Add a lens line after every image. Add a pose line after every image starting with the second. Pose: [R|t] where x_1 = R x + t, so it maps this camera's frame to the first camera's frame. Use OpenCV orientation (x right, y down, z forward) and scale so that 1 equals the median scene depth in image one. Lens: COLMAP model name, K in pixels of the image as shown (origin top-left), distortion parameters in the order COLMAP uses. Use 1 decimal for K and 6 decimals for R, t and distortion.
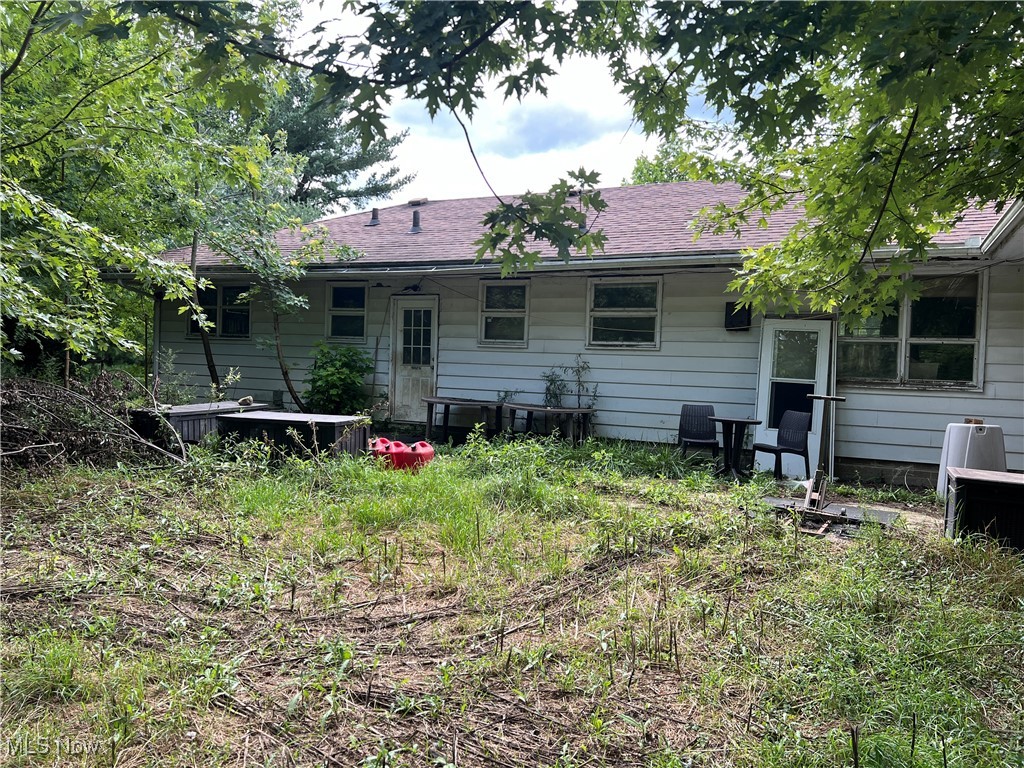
lens RADIAL K [[763.0, 0, 510.9], [0, 763.0, 379.6], [0, 0, 1]] dist [0.078852, -0.083169]
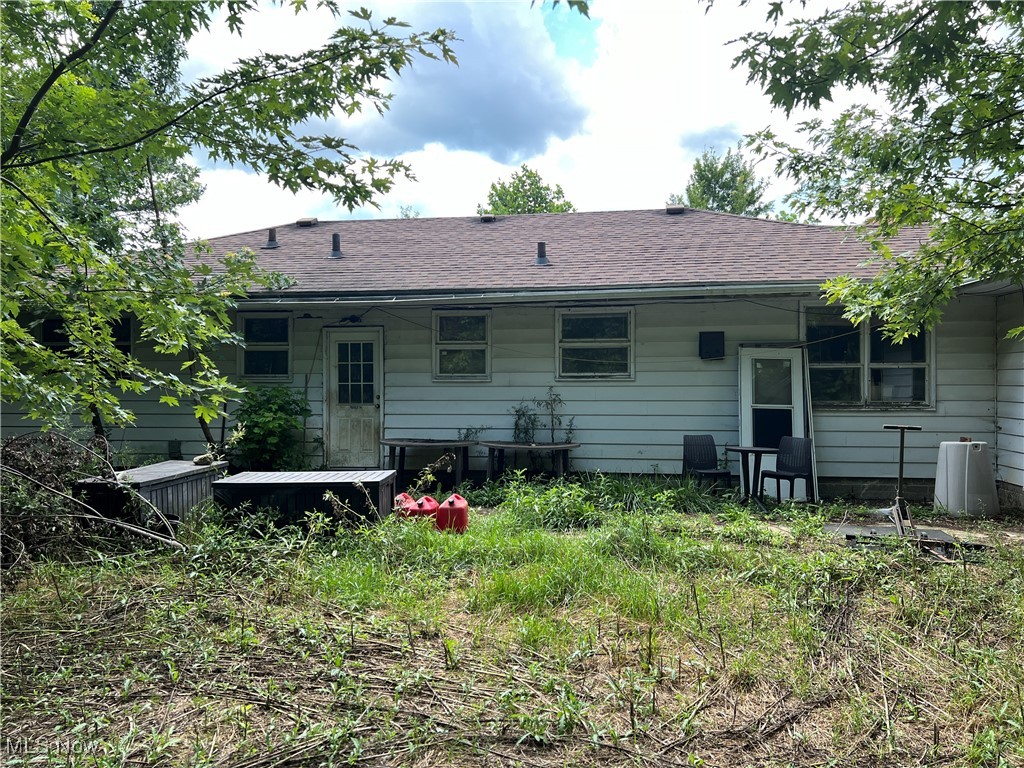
lens RADIAL K [[763.0, 0, 522.8], [0, 763.0, 380.6], [0, 0, 1]] dist [0.078852, -0.083169]
pose [[0.954770, -0.033602, 0.295440, -0.230734], [0.041361, 0.998943, -0.020053, -0.023448], [-0.294454, 0.031366, 0.955151, 0.088732]]
